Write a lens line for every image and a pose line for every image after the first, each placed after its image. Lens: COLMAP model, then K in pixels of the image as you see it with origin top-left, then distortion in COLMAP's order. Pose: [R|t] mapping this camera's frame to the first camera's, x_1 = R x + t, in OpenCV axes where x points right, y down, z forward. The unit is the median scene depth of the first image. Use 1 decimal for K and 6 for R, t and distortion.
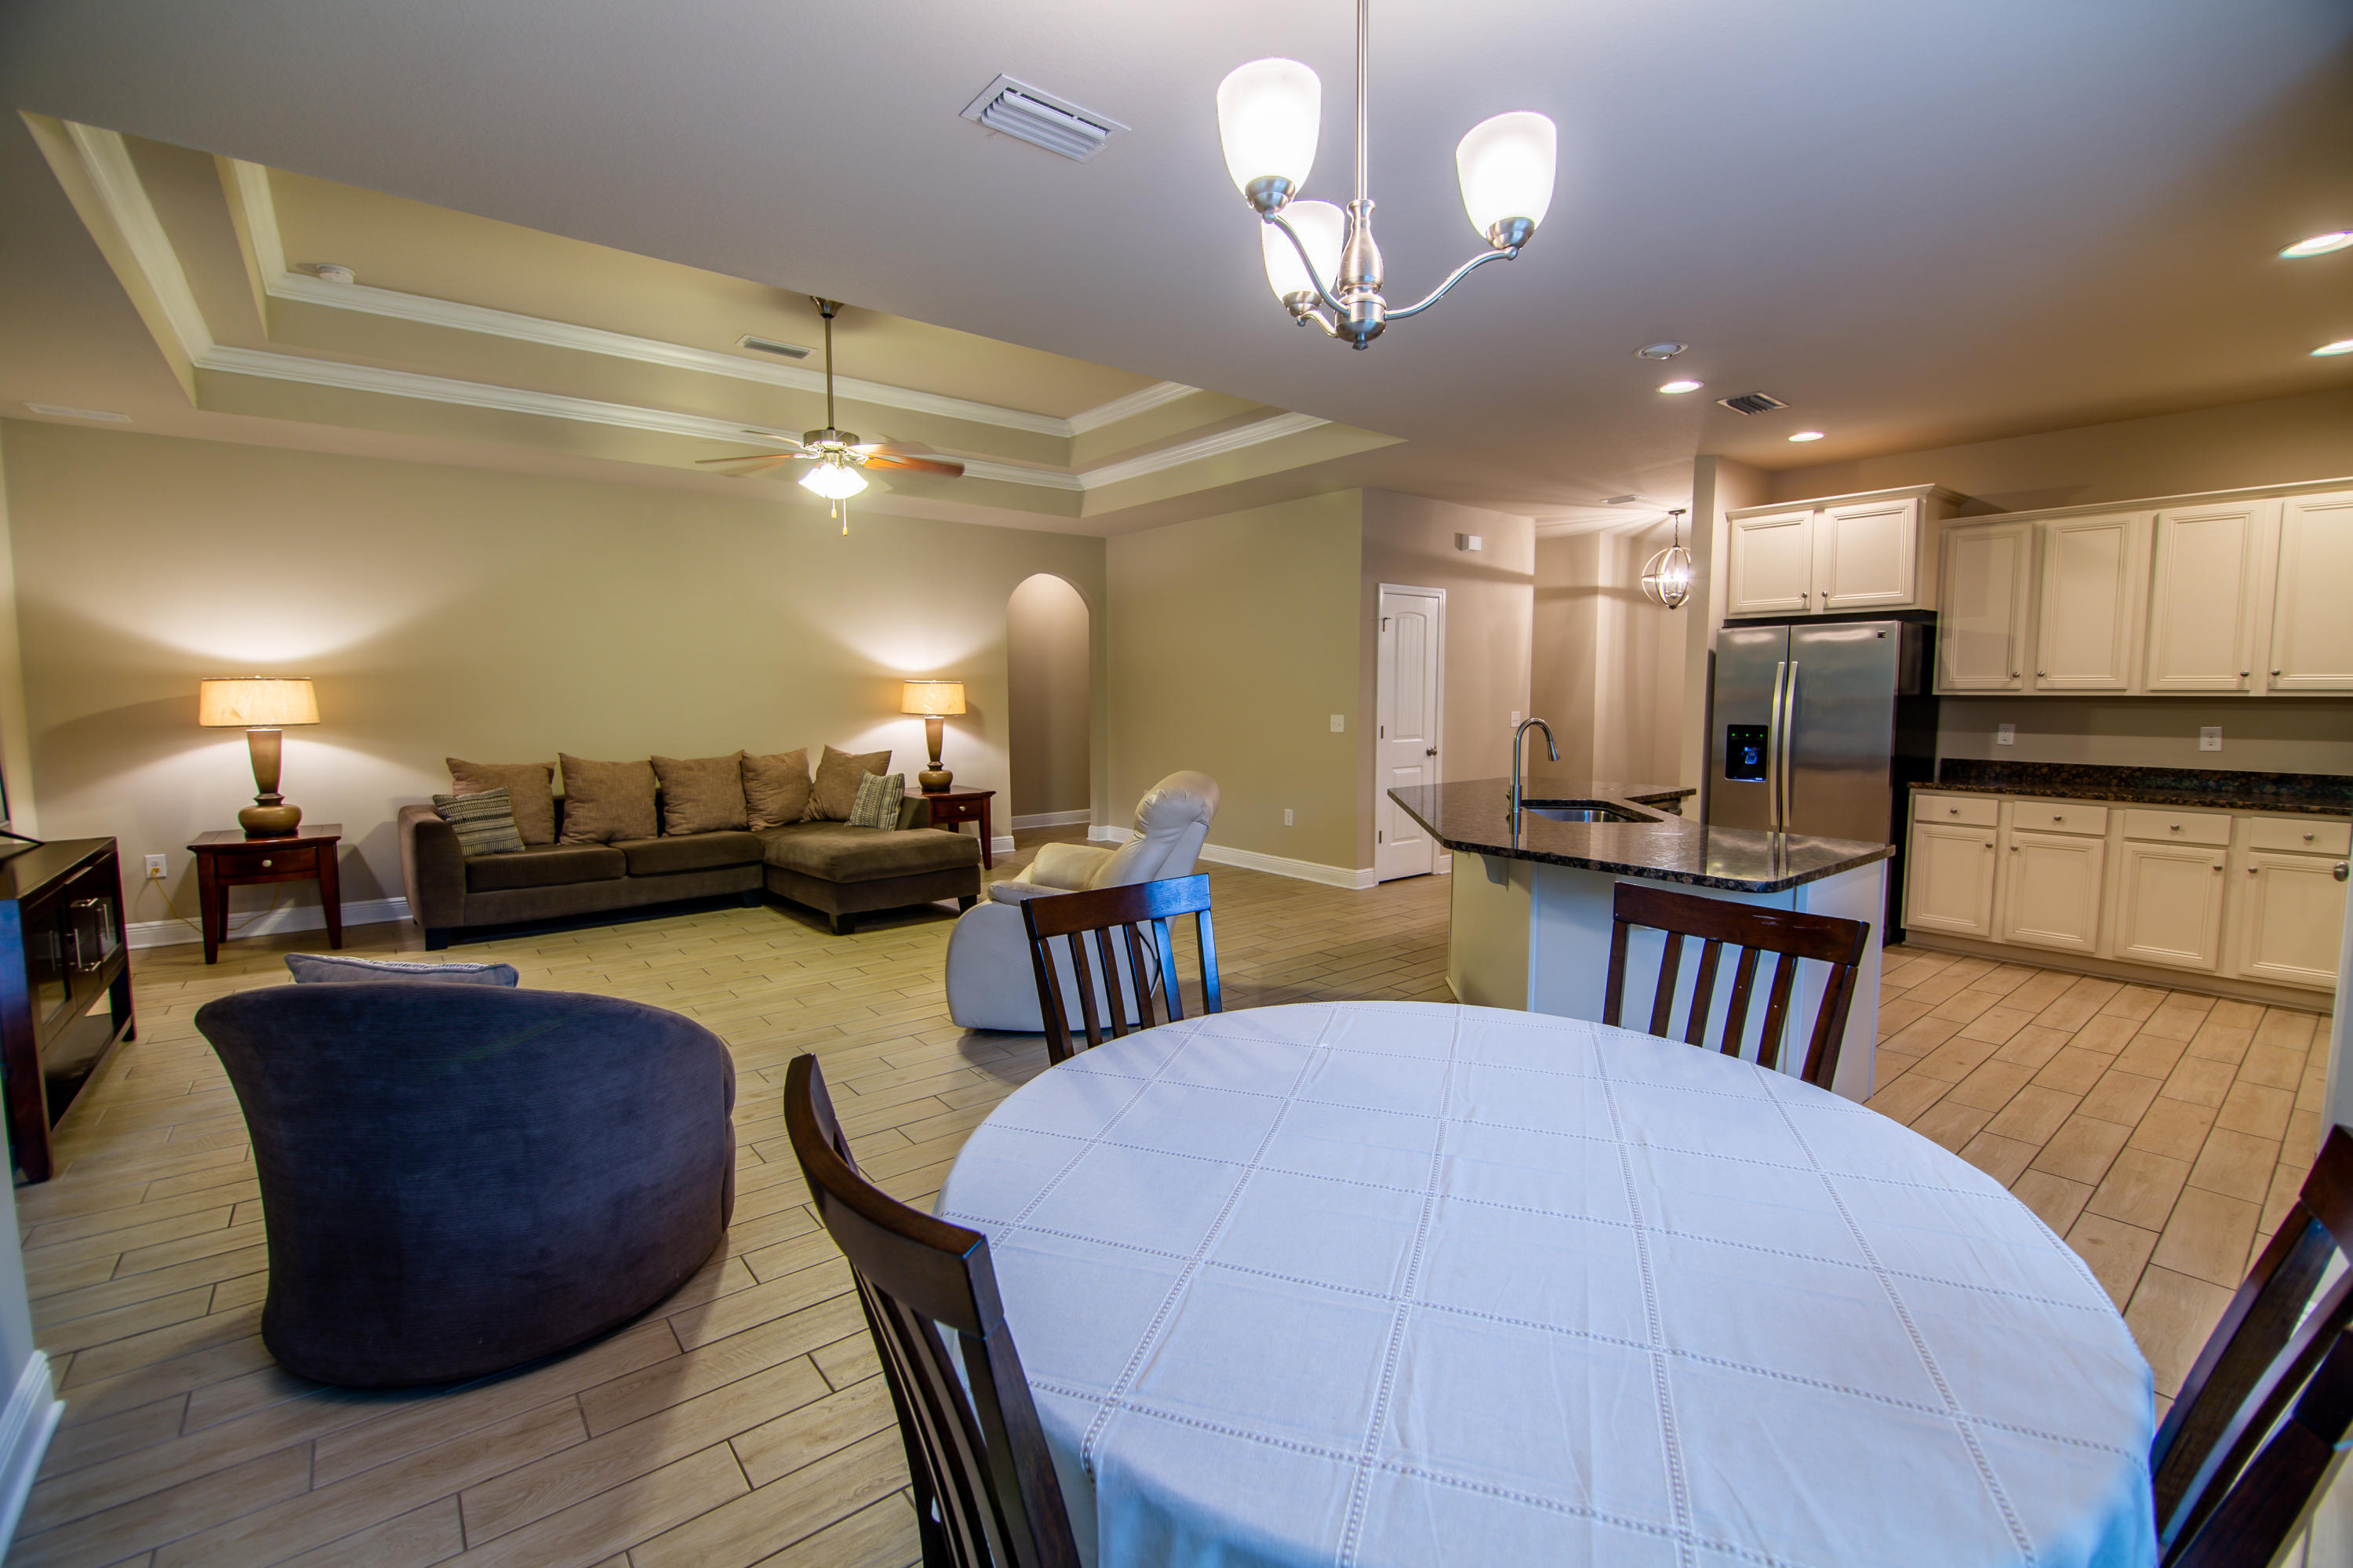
lens RADIAL K [[1013.6, 0, 1175.1], [0, 1013.6, 778.1], [0, 0, 1]] dist [-0.002187, -0.006501]
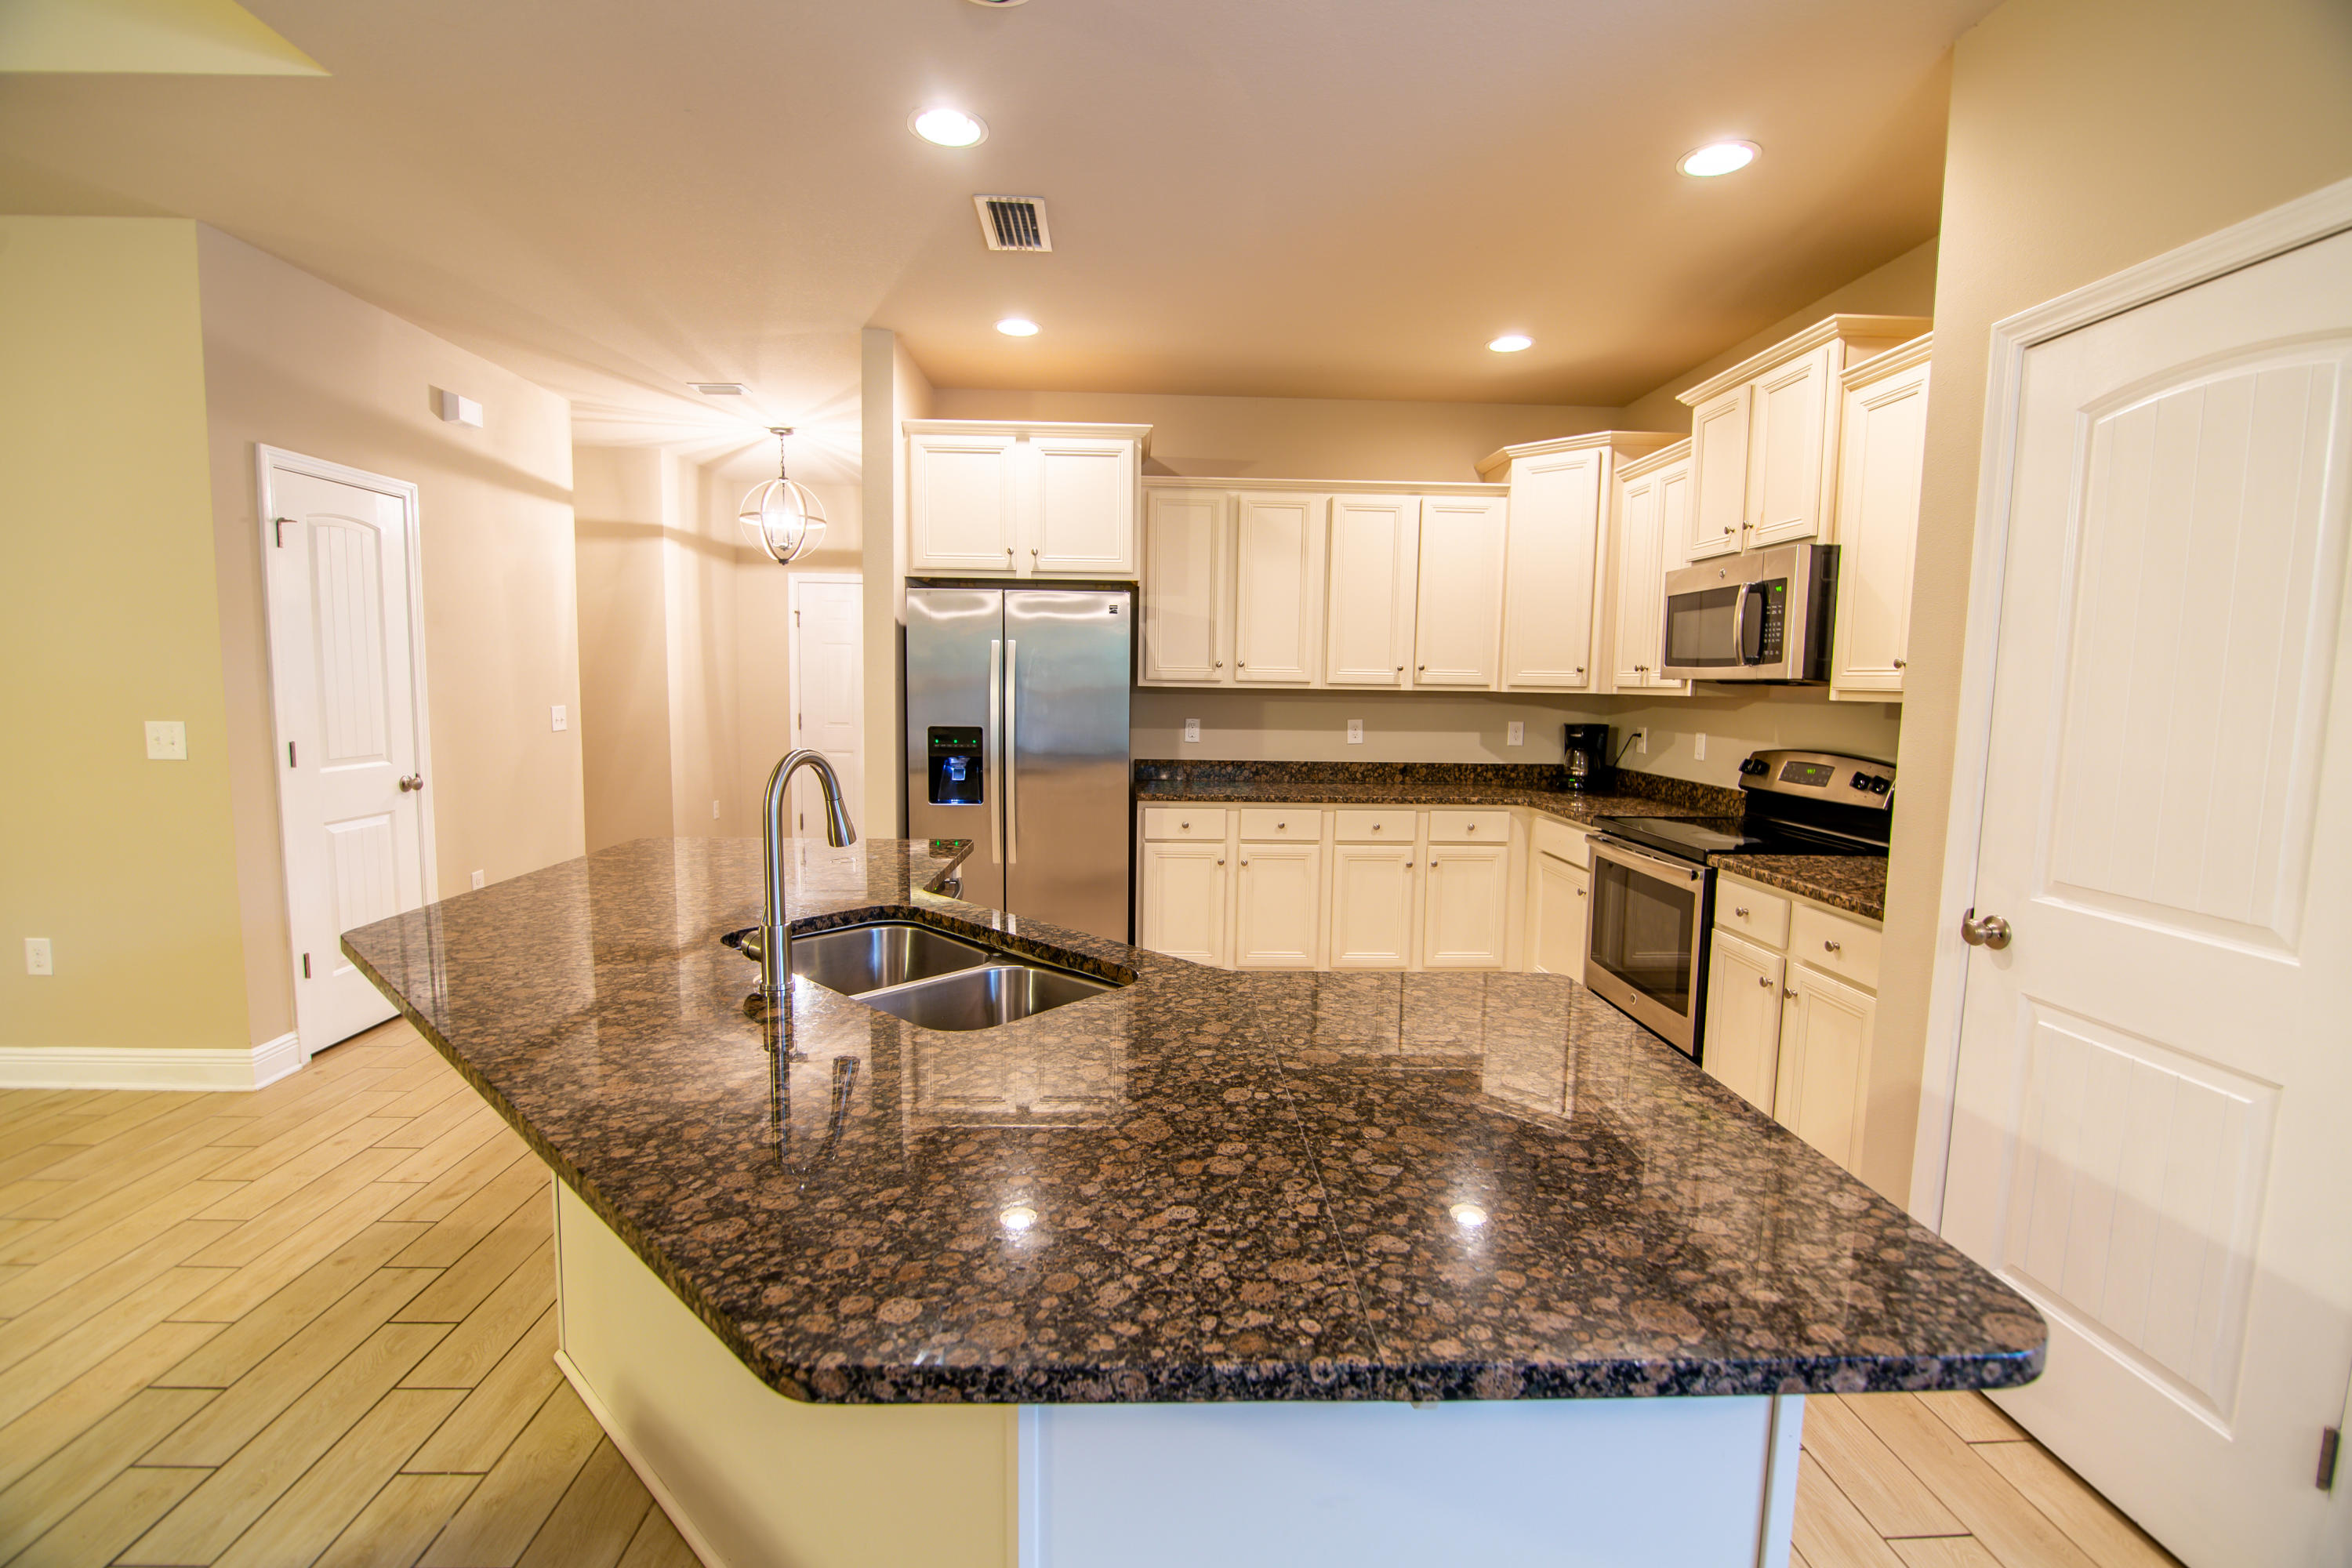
lens RADIAL K [[1013.2, 0, 1174.6], [0, 1013.2, 778.1], [0, 0, 1]] dist [-0.002187, -0.006501]
pose [[0.598018, -0.067961, 0.798596, 0.092210], [0.053729, 0.997556, 0.044658, -0.043425], [-0.799679, 0.016201, 0.600209, 0.486090]]
